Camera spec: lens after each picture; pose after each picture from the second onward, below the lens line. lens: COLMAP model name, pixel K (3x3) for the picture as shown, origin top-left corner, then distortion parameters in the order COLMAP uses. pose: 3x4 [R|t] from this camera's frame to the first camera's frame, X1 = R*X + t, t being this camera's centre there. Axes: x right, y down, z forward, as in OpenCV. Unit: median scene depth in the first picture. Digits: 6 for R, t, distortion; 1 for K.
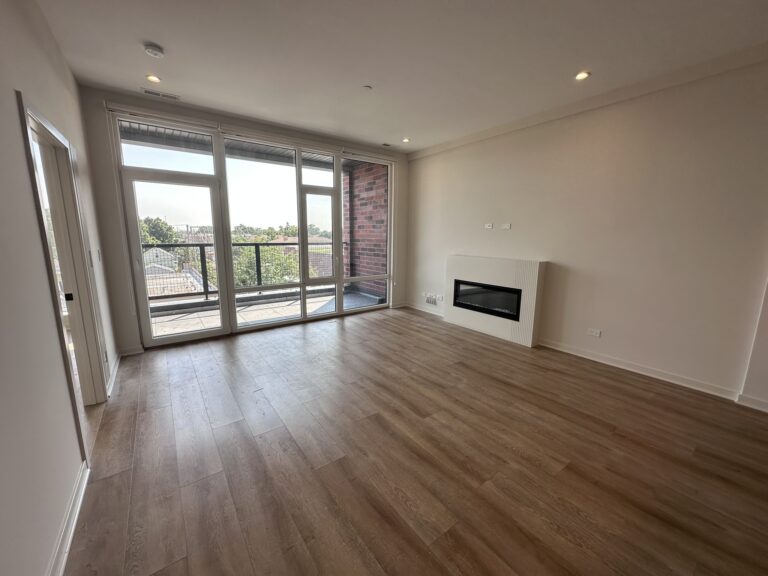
lens RADIAL K [[305.2, 0, 384.7], [0, 305.2, 291.7], [0, 0, 1]] dist [-0.004618, 0.001329]
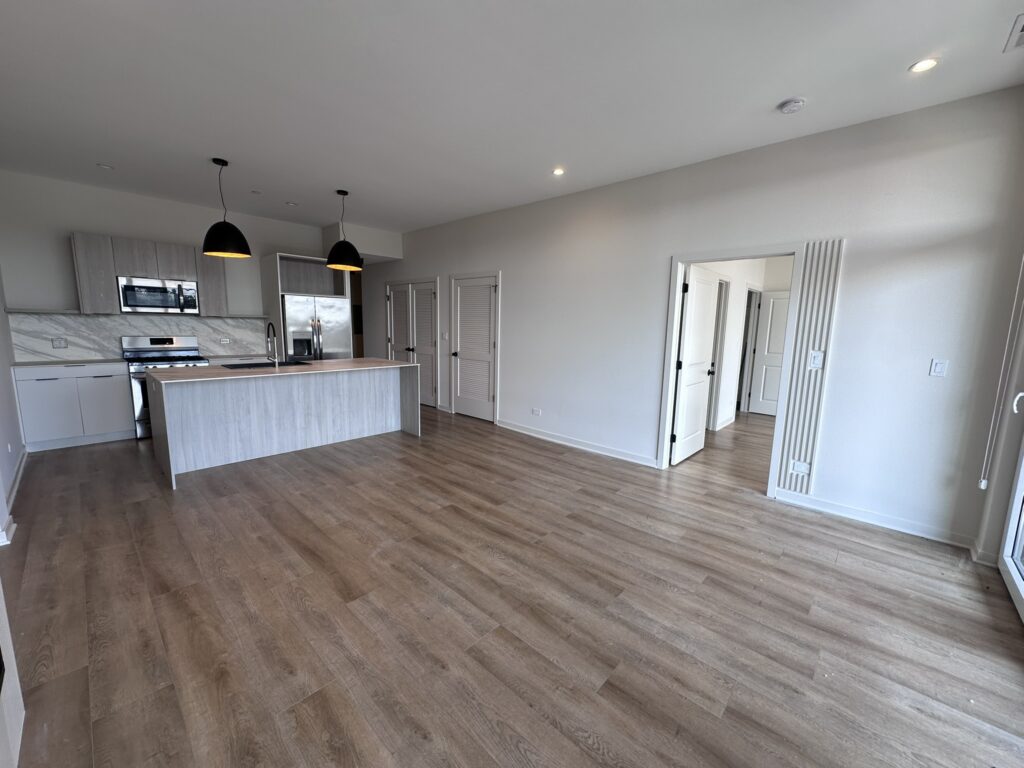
lens RADIAL K [[406.9, 0, 512.9], [0, 406.9, 384.3], [0, 0, 1]] dist [-0.004618, 0.001329]
pose [[-0.982663, 0.000748, -0.185397, 0.134123], [-0.059694, 0.945463, 0.320213, -0.307181], [0.175525, 0.325728, -0.929027, 1.646858]]
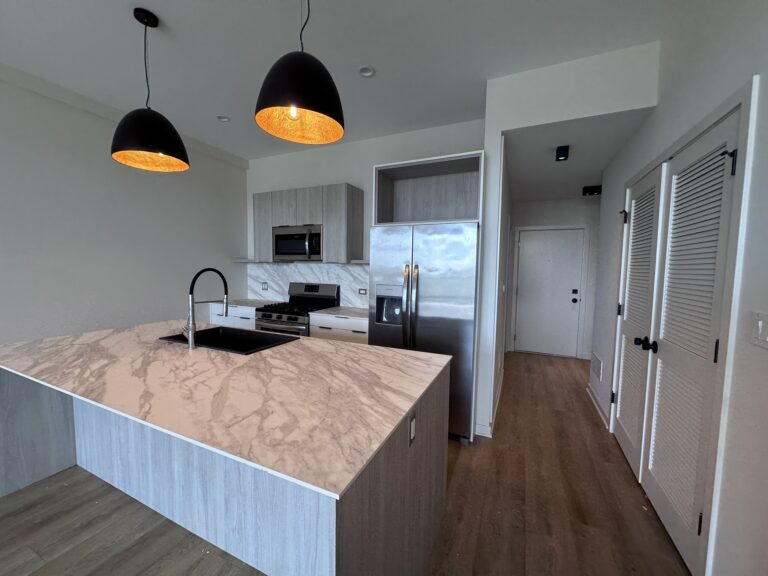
lens RADIAL K [[305.2, 0, 384.7], [0, 305.2, 289.1], [0, 0, 1]] dist [-0.004618, 0.001329]
pose [[-0.486506, -0.078023, 0.870186, 0.009216], [0.141707, 0.975769, 0.166715, -0.020945], [-0.862108, 0.204420, -0.463661, 0.123766]]
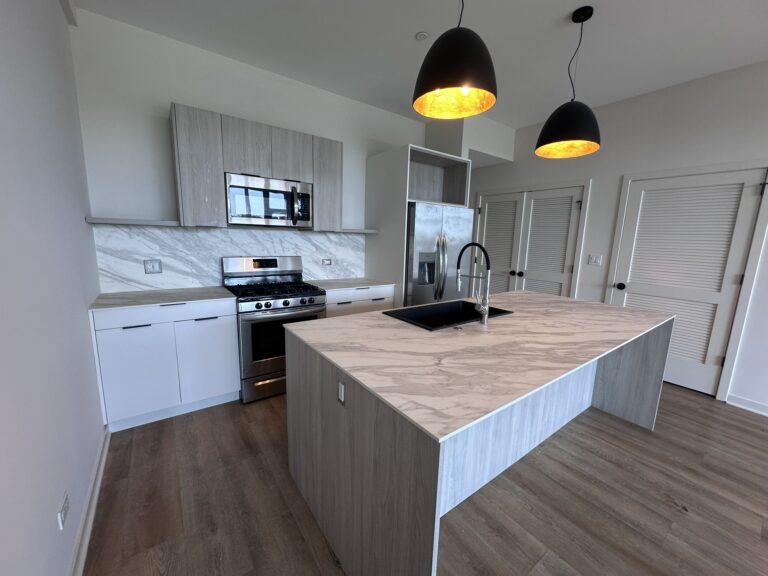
lens RADIAL K [[305.2, 0, 384.2], [0, 305.2, 286.7], [0, 0, 1]] dist [-0.004618, 0.001329]
pose [[-0.999319, -0.035451, -0.010198, 0.871085], [-0.036805, 0.939656, 0.340134, -0.125714], [-0.002475, 0.340278, -0.940322, 0.718434]]
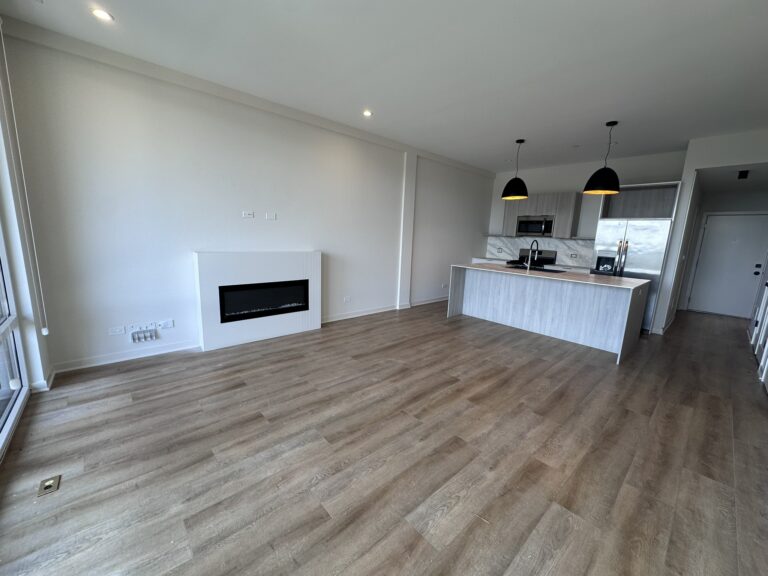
lens RADIAL K [[305.2, 0, 382.5], [0, 305.2, 289.2], [0, 0, 1]] dist [-0.004618, 0.001329]
pose [[-0.094209, -0.189753, 0.977302, -0.764941], [0.141772, 0.969106, 0.201828, -0.188410], [-0.985406, 0.157568, -0.064397, 1.024026]]
